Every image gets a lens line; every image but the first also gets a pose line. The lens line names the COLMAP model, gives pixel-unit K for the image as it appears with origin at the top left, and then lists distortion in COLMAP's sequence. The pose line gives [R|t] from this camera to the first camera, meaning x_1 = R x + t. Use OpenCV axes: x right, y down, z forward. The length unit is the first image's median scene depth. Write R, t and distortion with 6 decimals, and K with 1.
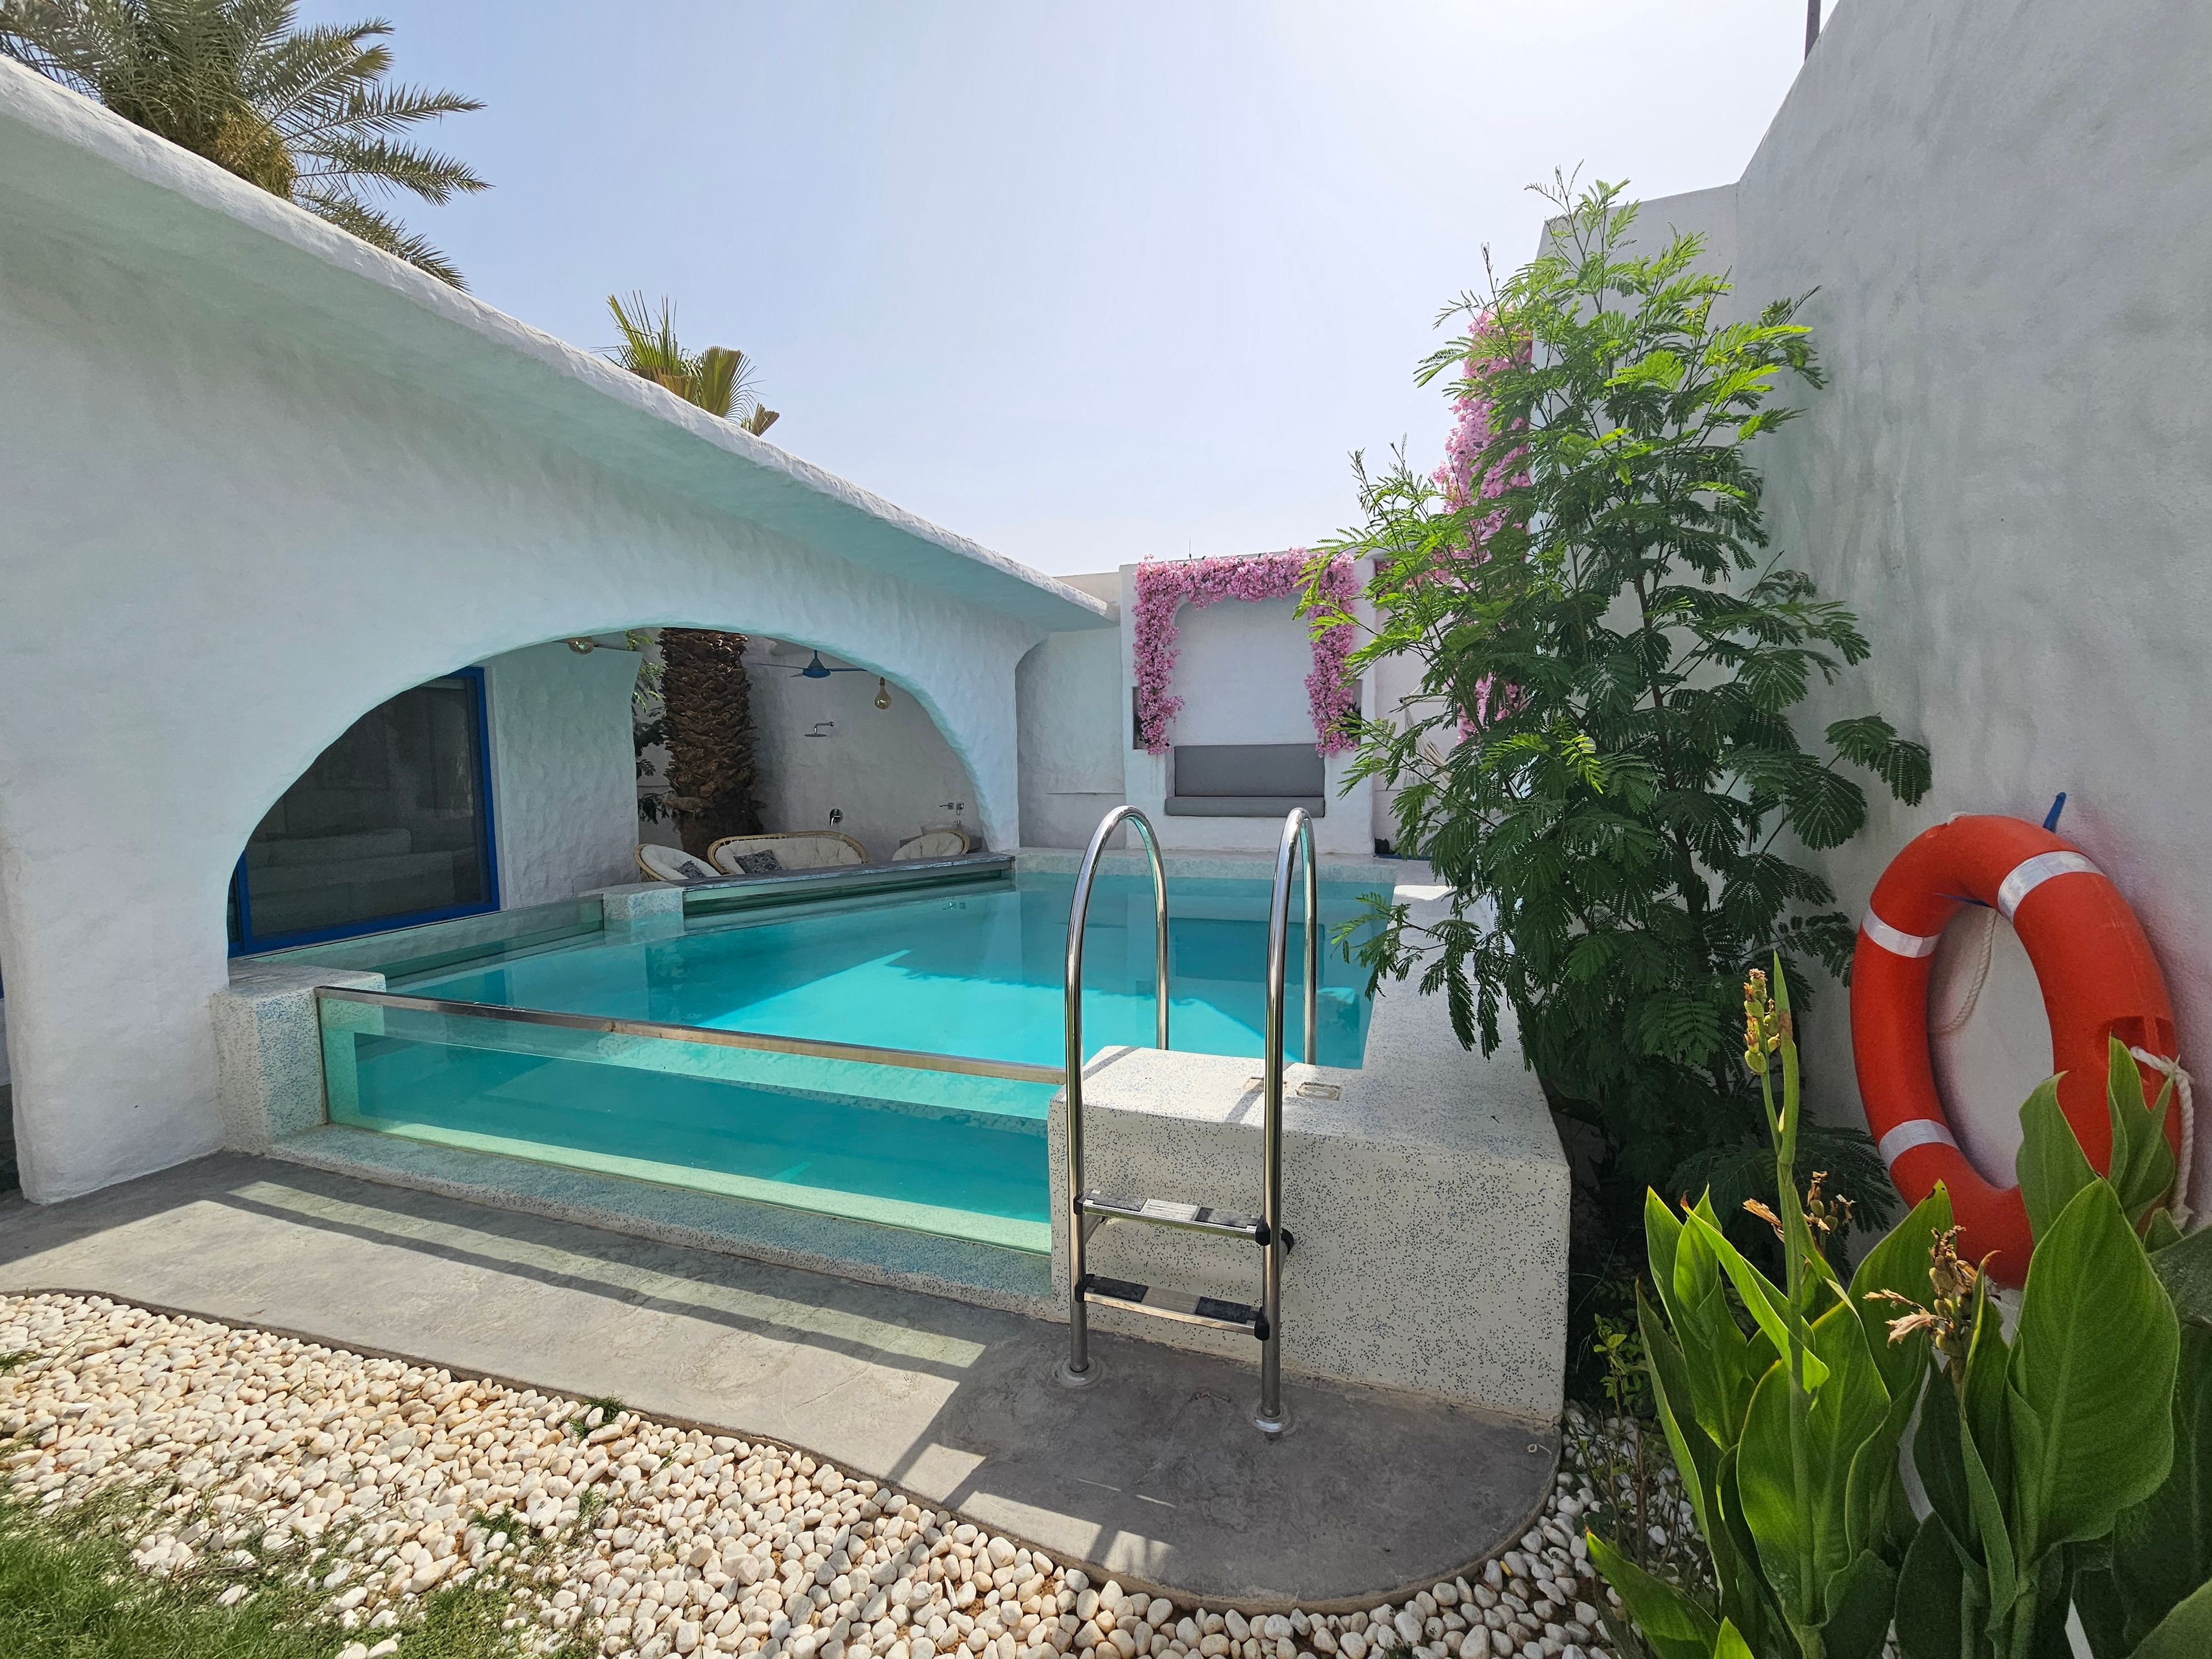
lens RADIAL K [[900.6, 0, 1106.0], [0, 900.6, 829.5], [0, 0, 1]] dist [-0.016438, 0.000043]
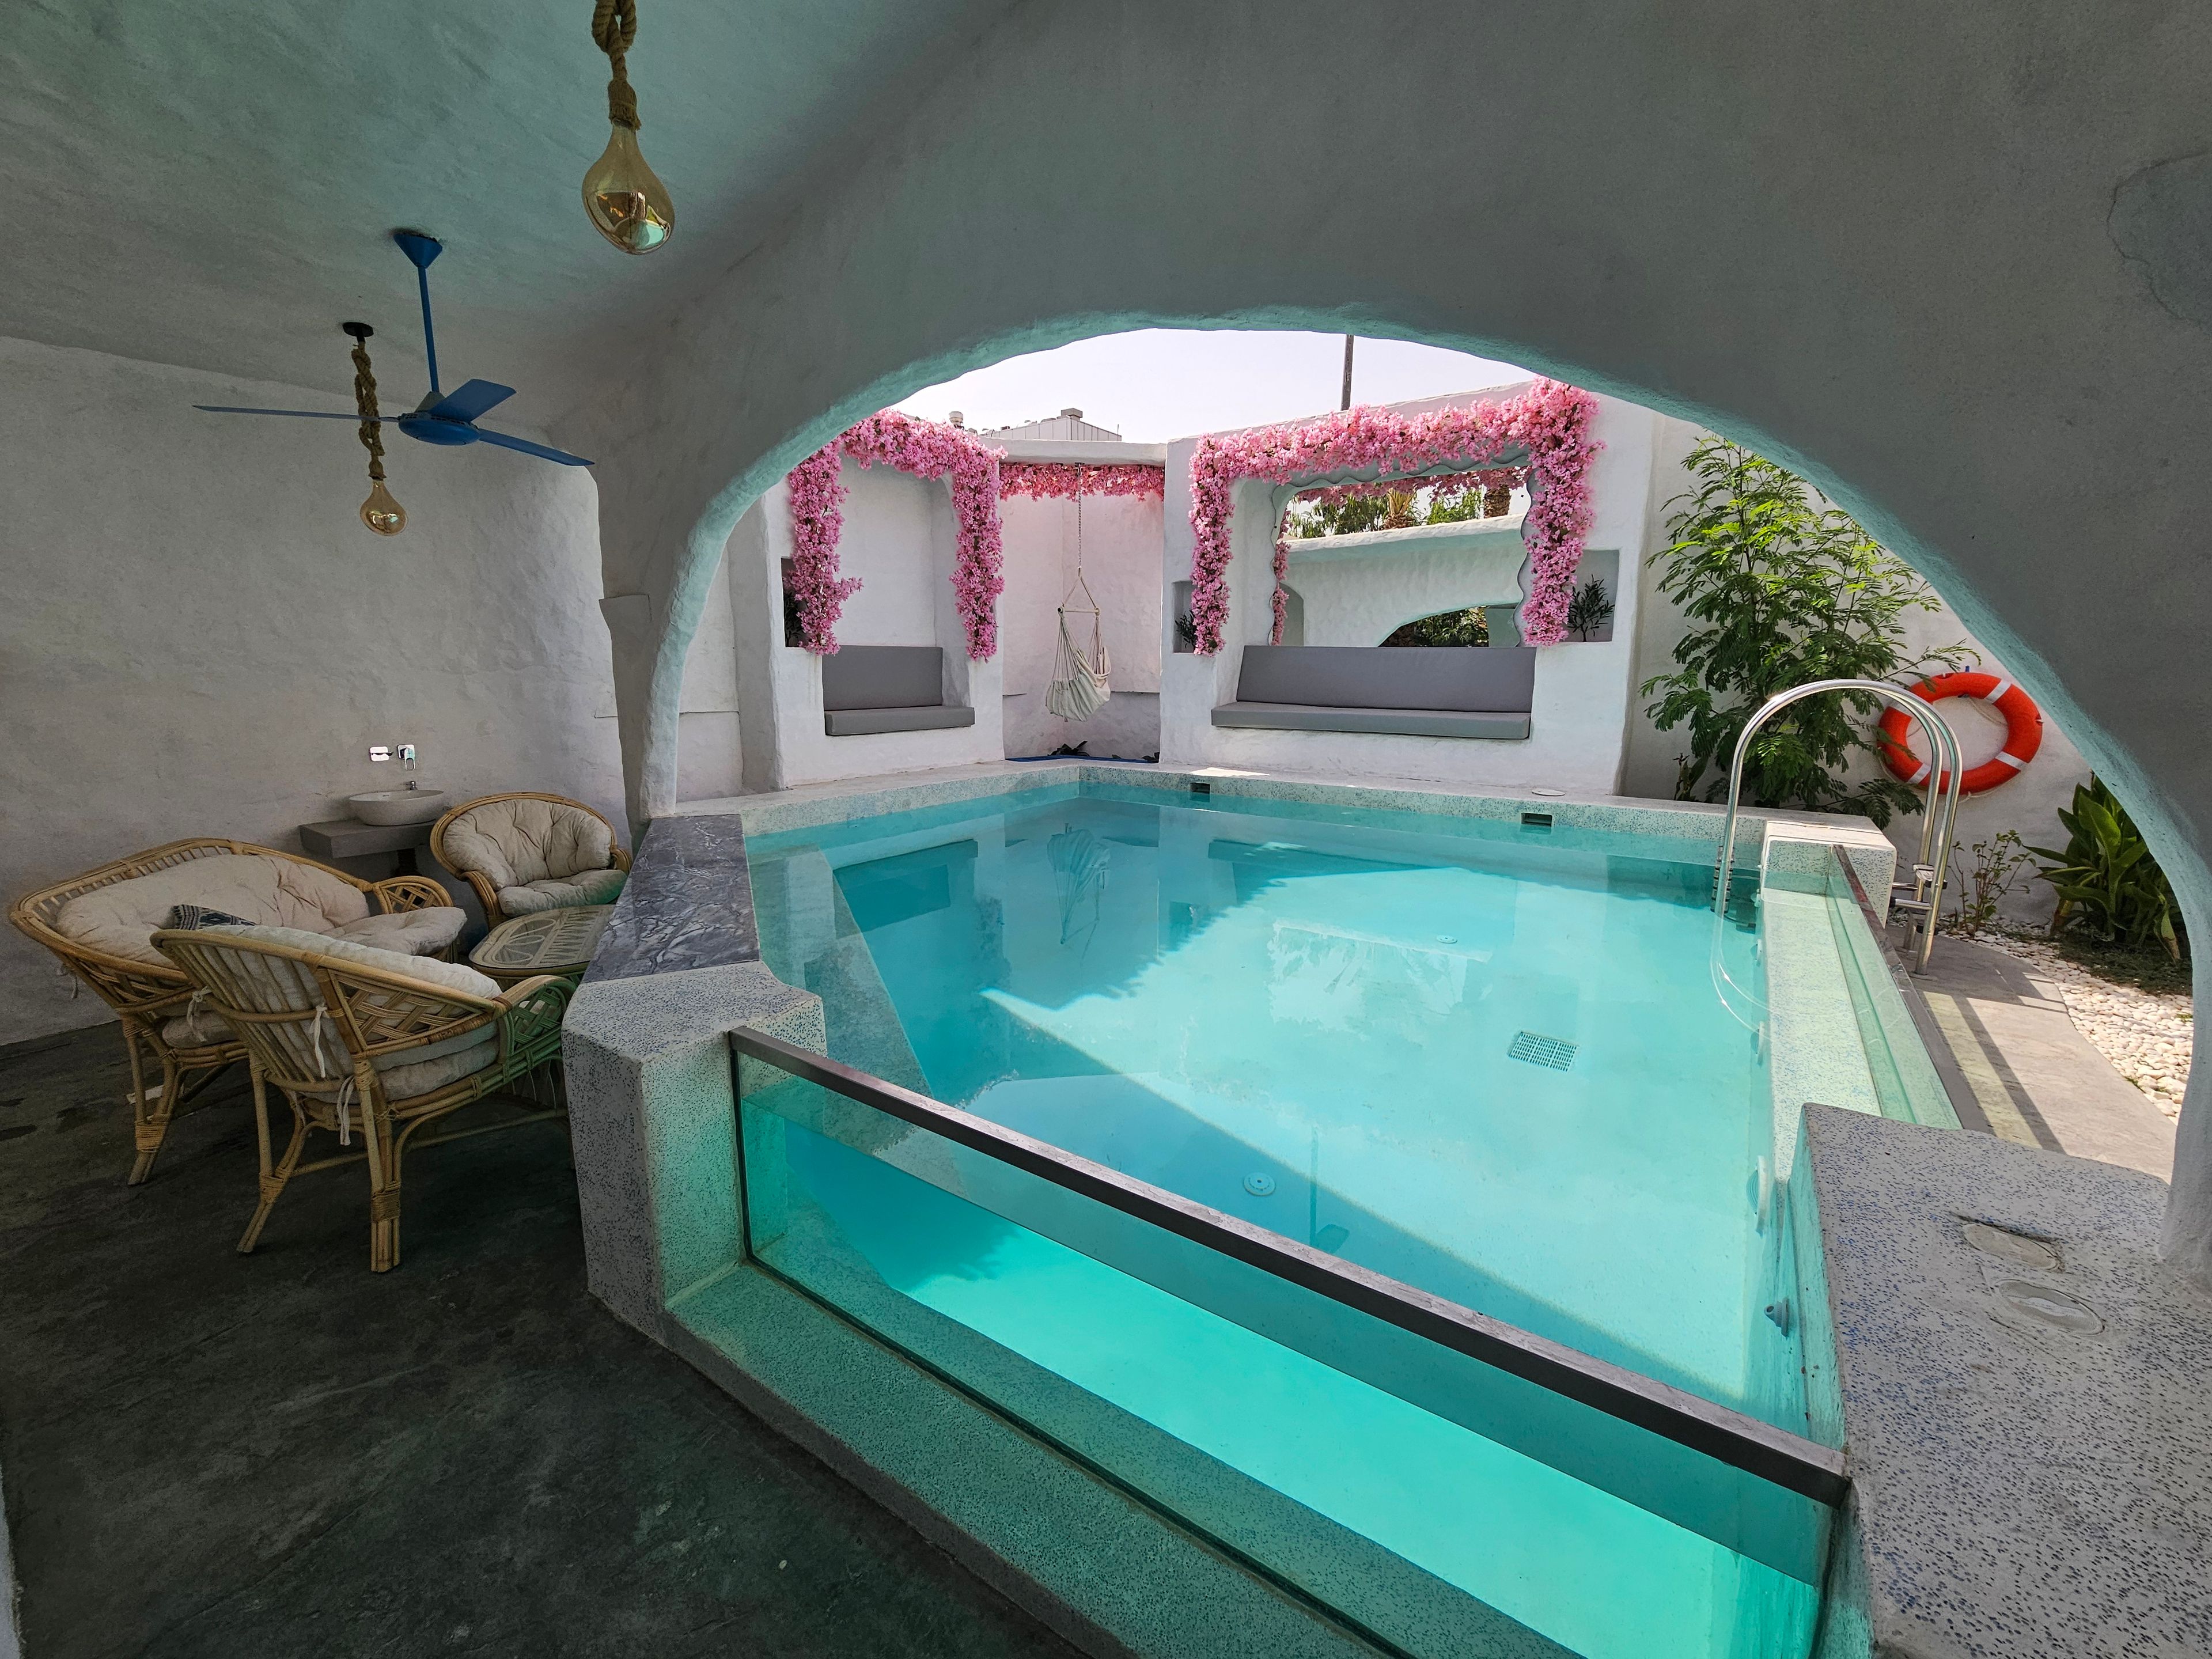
lens RADIAL K [[909.0, 0, 1120.3], [0, 909.0, 825.7], [0, 0, 1]] dist [-0.003319, -0.000365]
pose [[0.252584, -0.161519, 0.953998, -2.019489], [0.065167, 0.986569, 0.149780, -0.131144], [-0.965378, 0.024337, 0.259718, 1.869496]]
